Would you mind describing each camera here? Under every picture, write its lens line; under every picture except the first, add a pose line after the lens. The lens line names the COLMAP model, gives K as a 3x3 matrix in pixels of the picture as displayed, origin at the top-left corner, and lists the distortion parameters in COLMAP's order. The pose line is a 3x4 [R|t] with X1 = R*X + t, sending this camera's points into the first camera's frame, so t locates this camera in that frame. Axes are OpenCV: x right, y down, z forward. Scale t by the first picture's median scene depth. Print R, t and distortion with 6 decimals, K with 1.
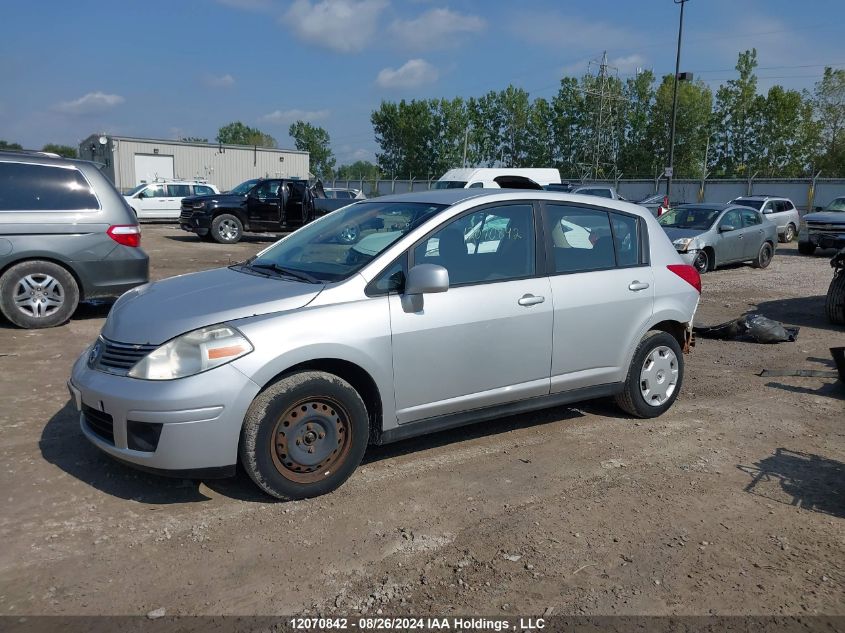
lens RADIAL K [[646.0, 0, 428.8], [0, 646.0, 317.6], [0, 0, 1]] dist [0.009595, -0.017354]
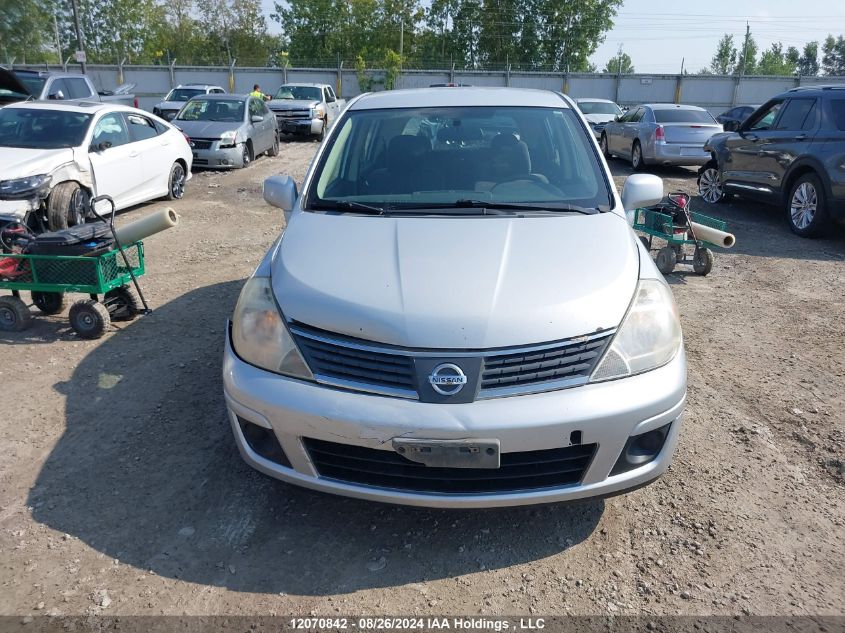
lens RADIAL K [[646.0, 0, 428.8], [0, 646.0, 317.6], [0, 0, 1]] dist [0.009595, -0.017354]
pose [[0.635145, -0.266489, 0.724965, -0.193777], [0.146044, 0.963100, 0.226075, -0.028885], [-0.758460, -0.037713, 0.650628, 0.124770]]
